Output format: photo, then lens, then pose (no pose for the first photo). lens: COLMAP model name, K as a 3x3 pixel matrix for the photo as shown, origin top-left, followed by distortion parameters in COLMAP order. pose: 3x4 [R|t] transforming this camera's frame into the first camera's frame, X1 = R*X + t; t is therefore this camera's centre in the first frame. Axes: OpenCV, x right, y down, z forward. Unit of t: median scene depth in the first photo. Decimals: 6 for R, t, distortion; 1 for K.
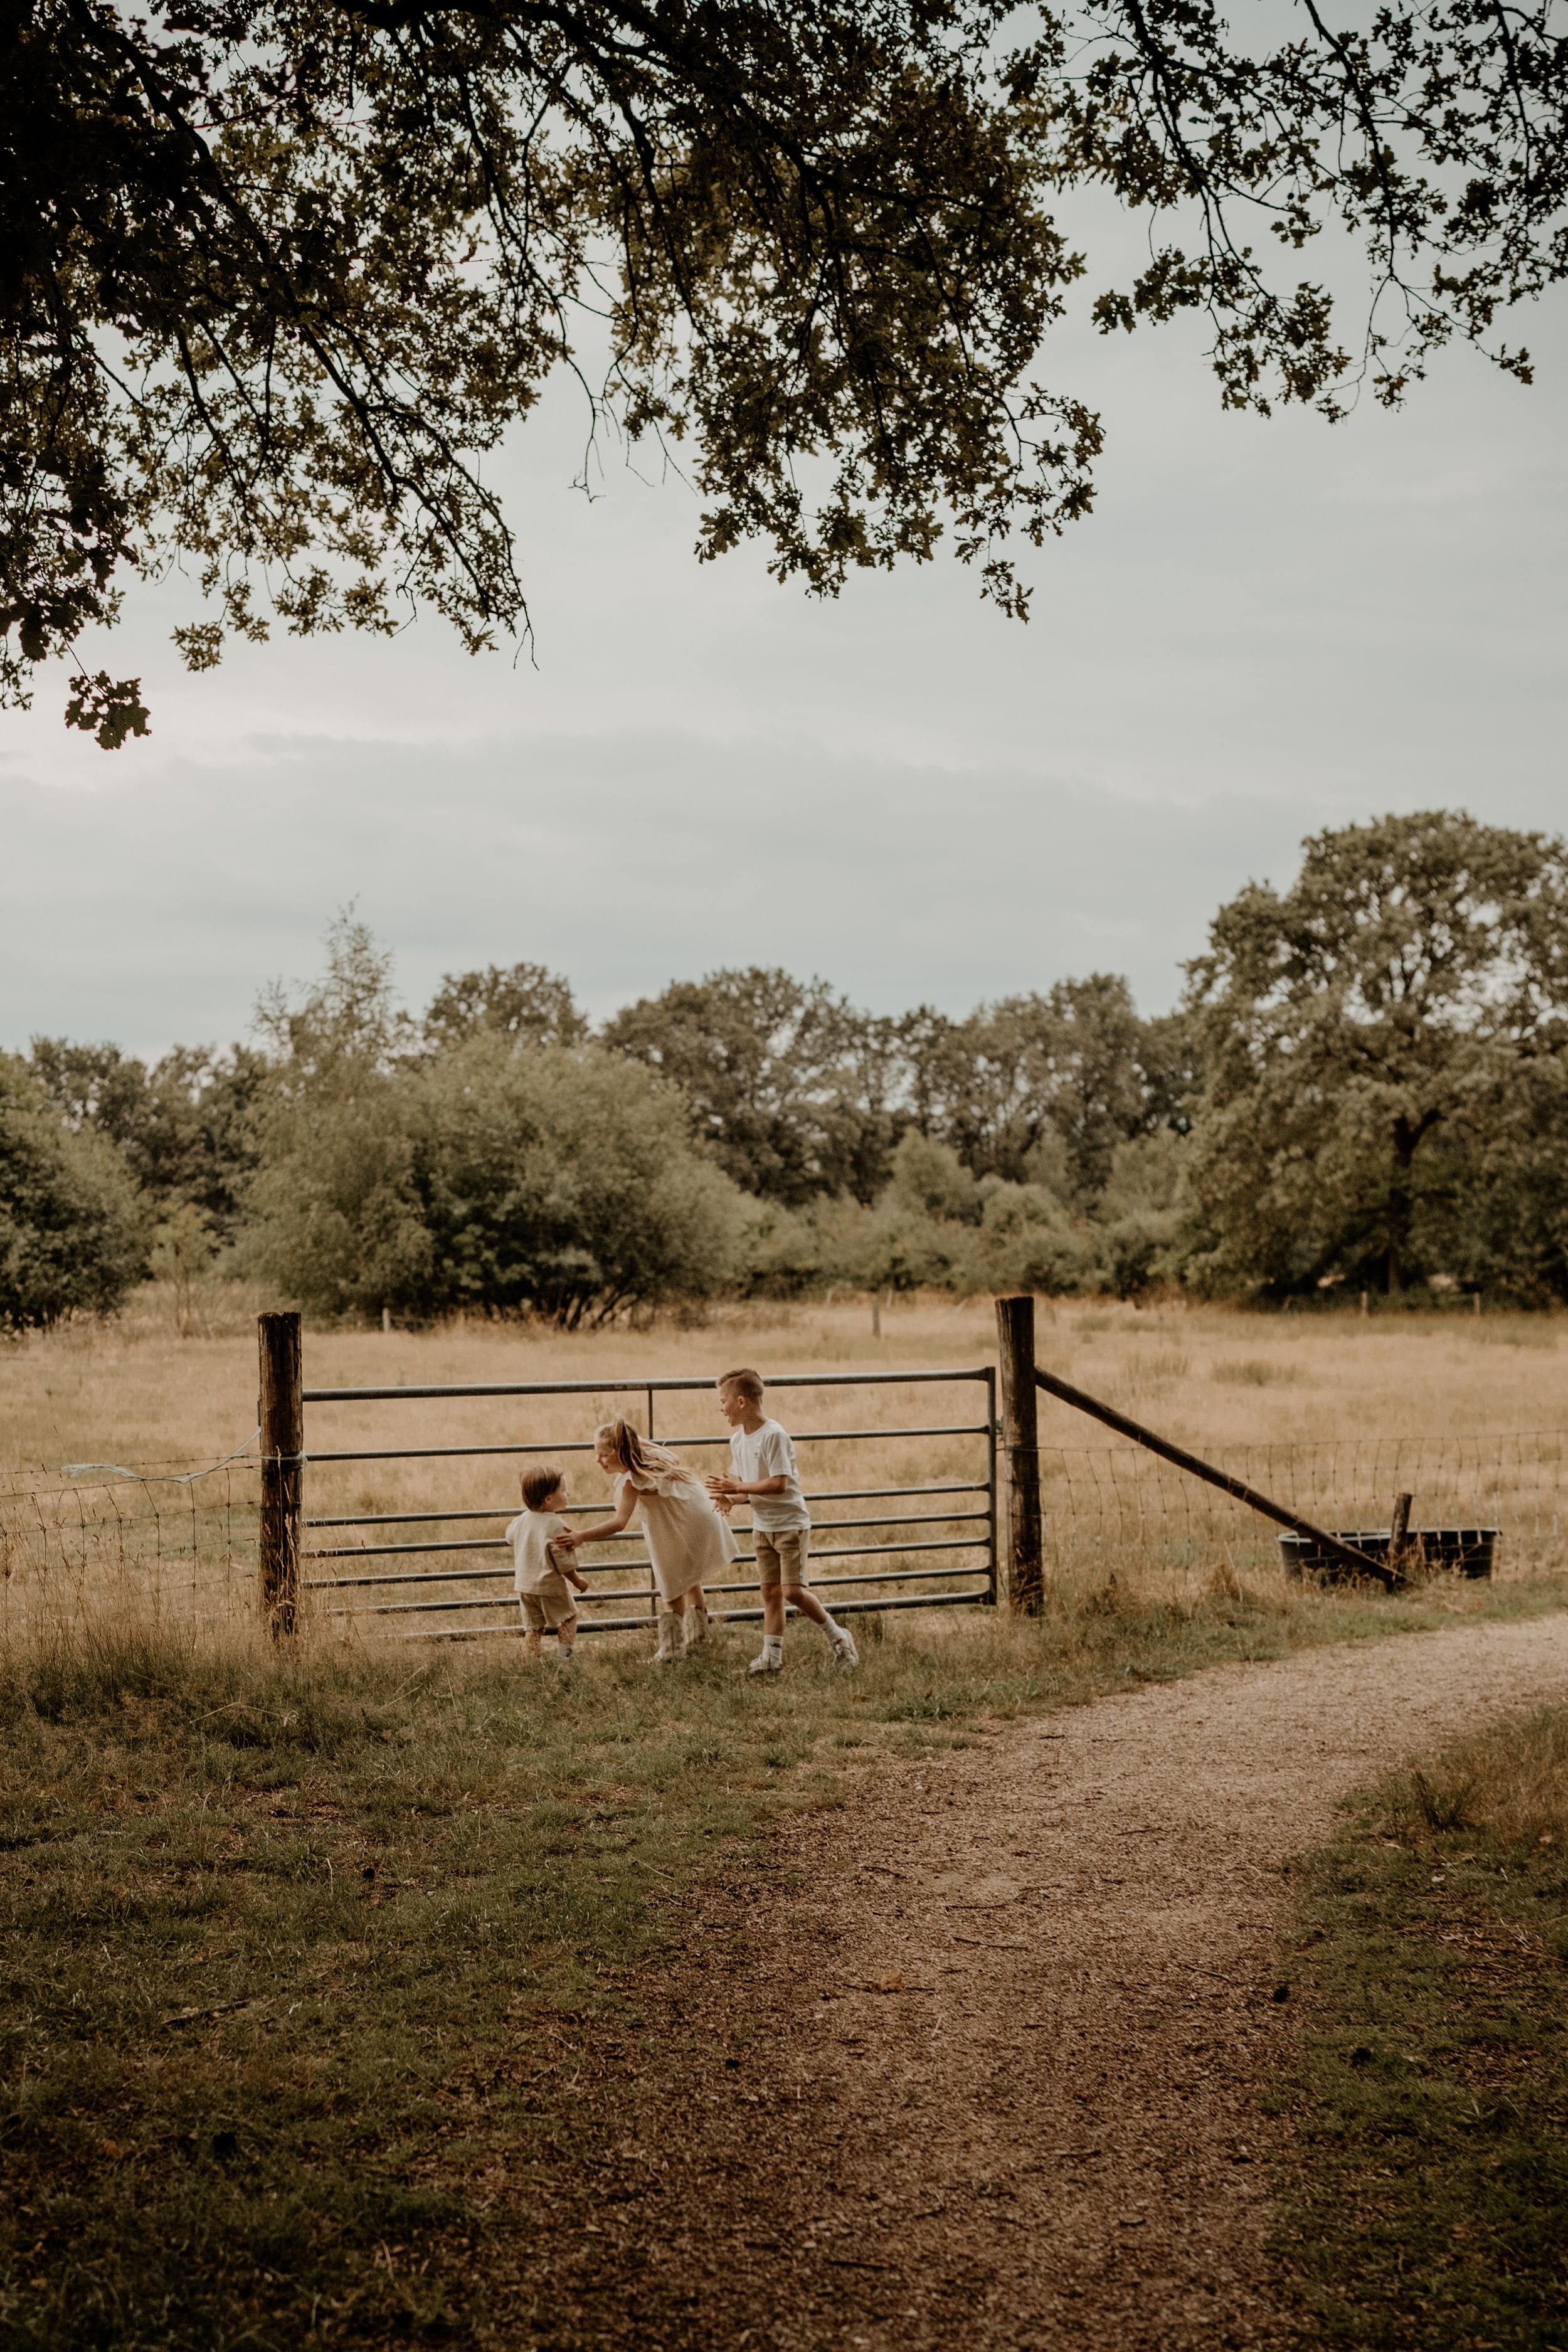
lens RADIAL K [[2378.8, 0, 784.2], [0, 2378.8, 1180.5], [0, 0, 1]] dist [-0.006400, 0.000000]
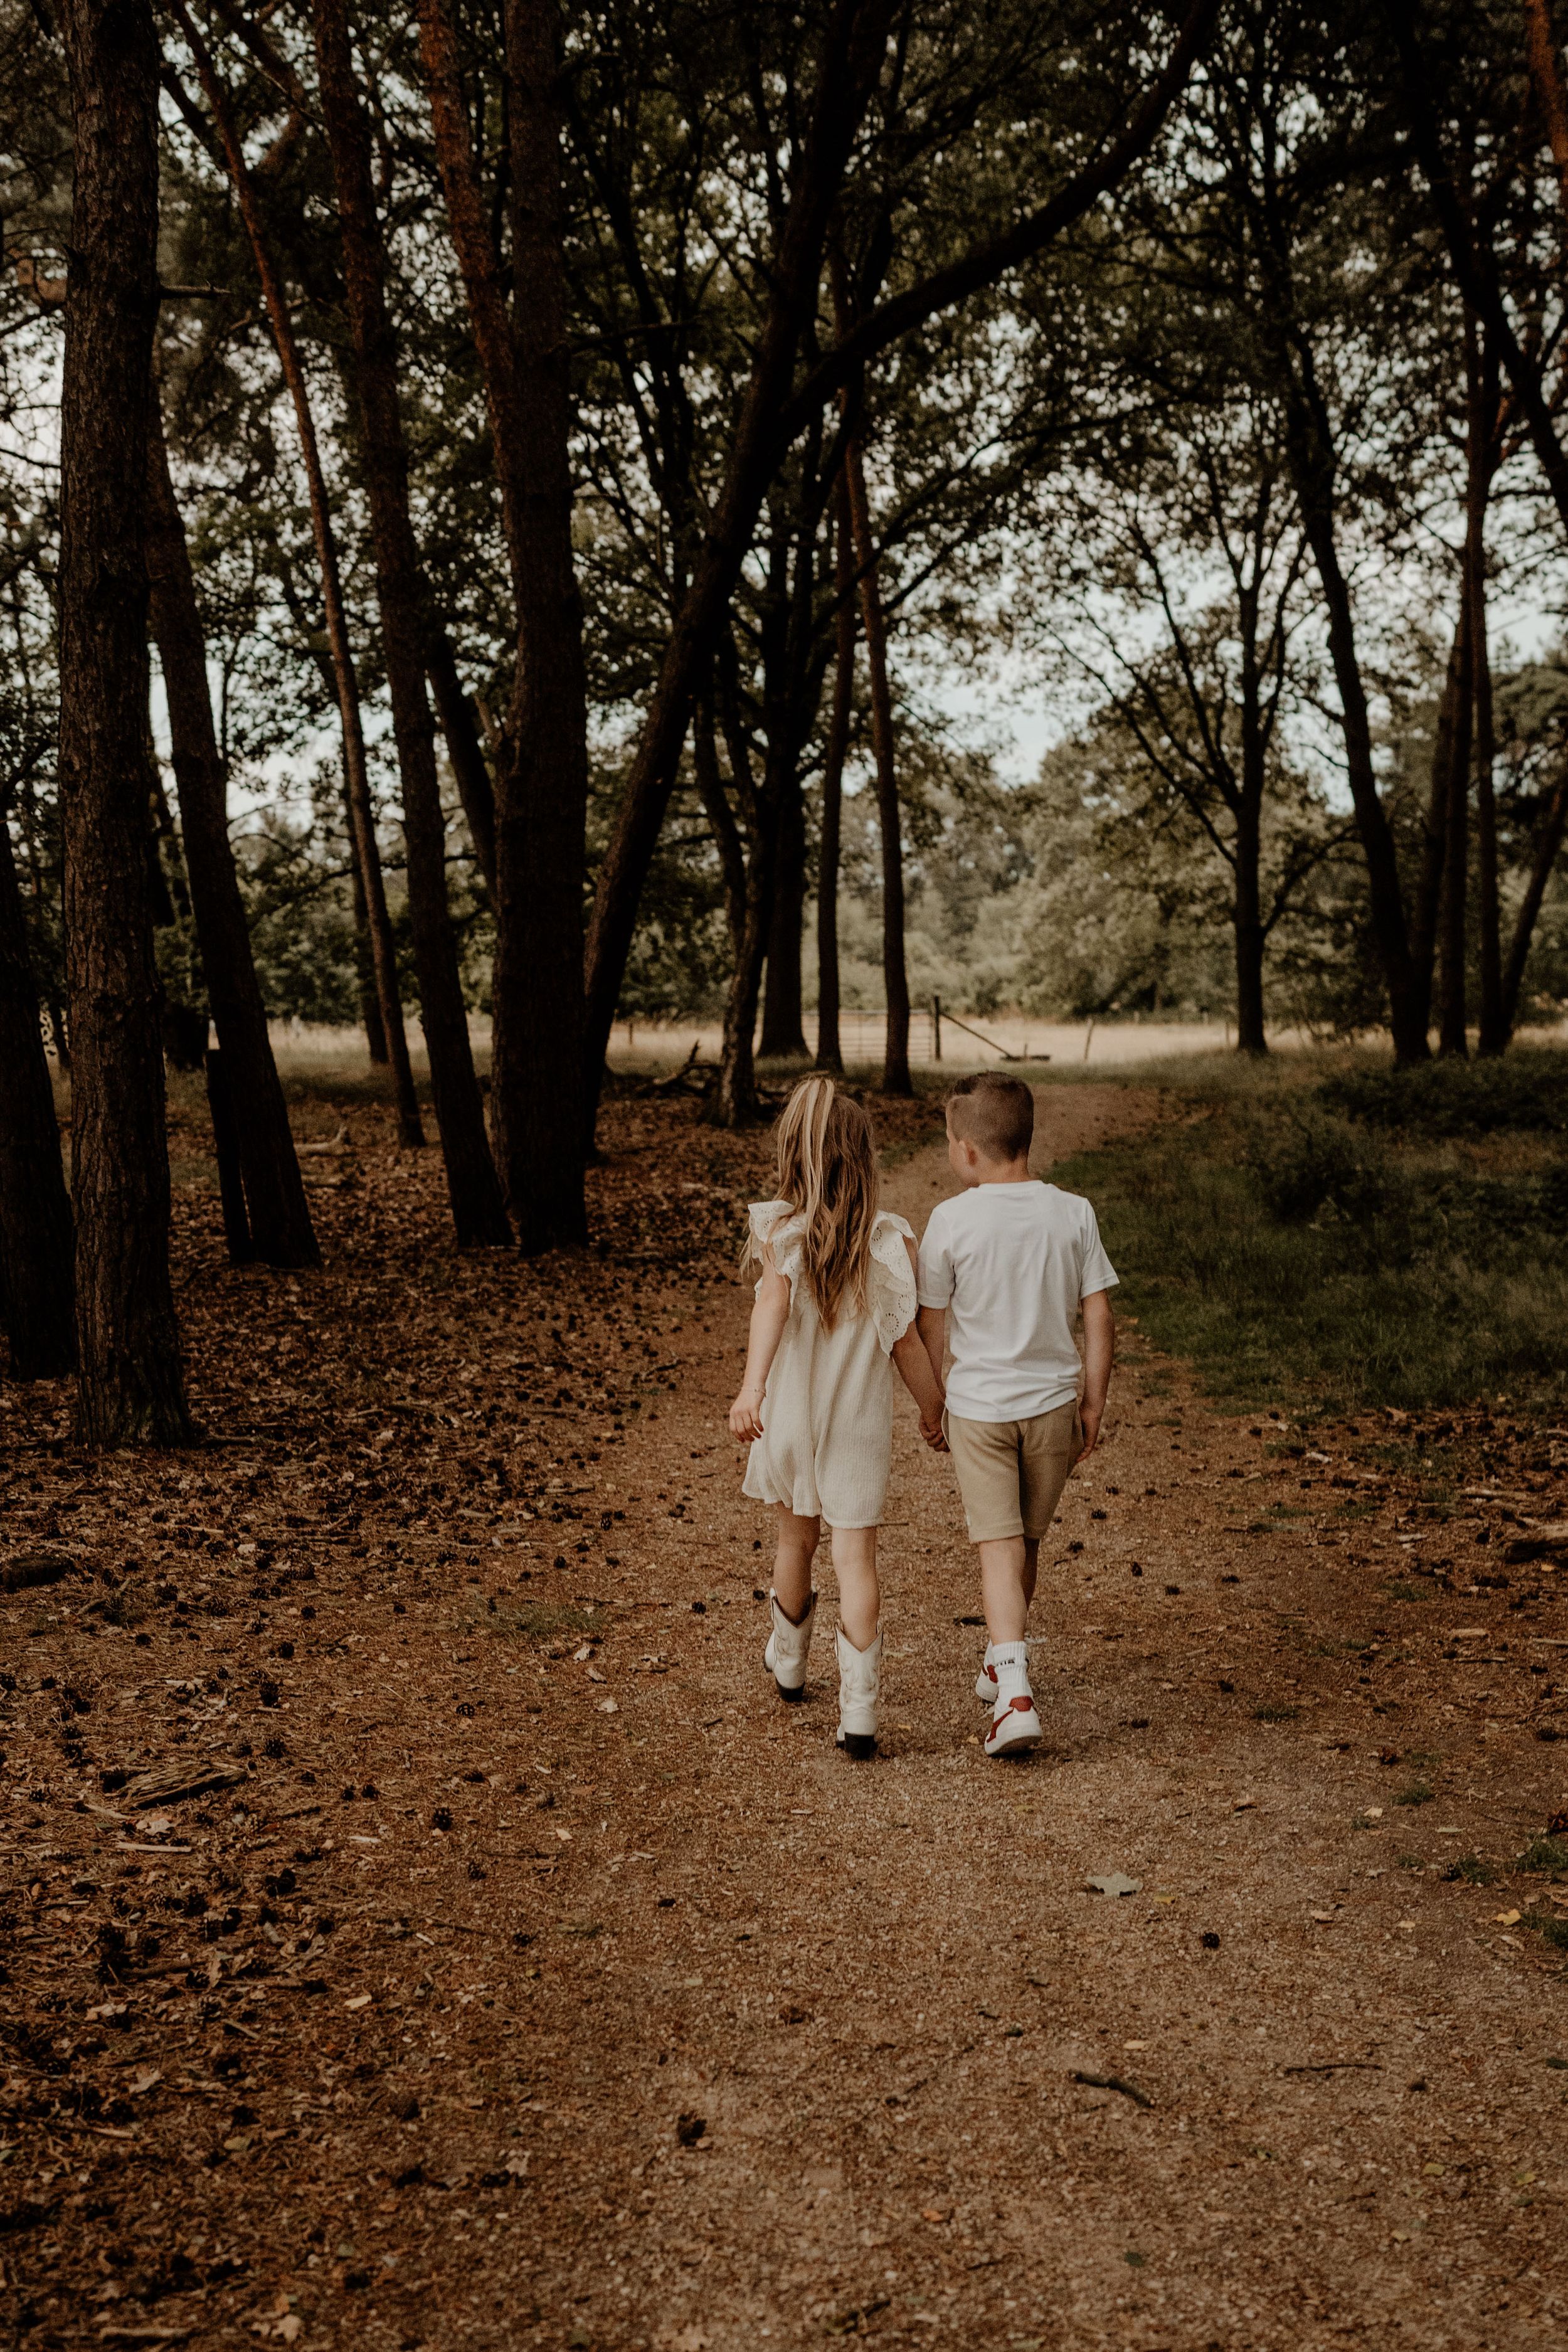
lens RADIAL K [[2378.8, 0, 785.5], [0, 2378.8, 1175.3], [0, 0, 1]] dist [-0.006400, 0.000000]
pose [[0.998650, -0.004923, 0.051718, -0.053135], [-0.000921, 0.993666, 0.112373, -0.018156], [-0.051944, -0.112268, 0.992319, -0.462853]]
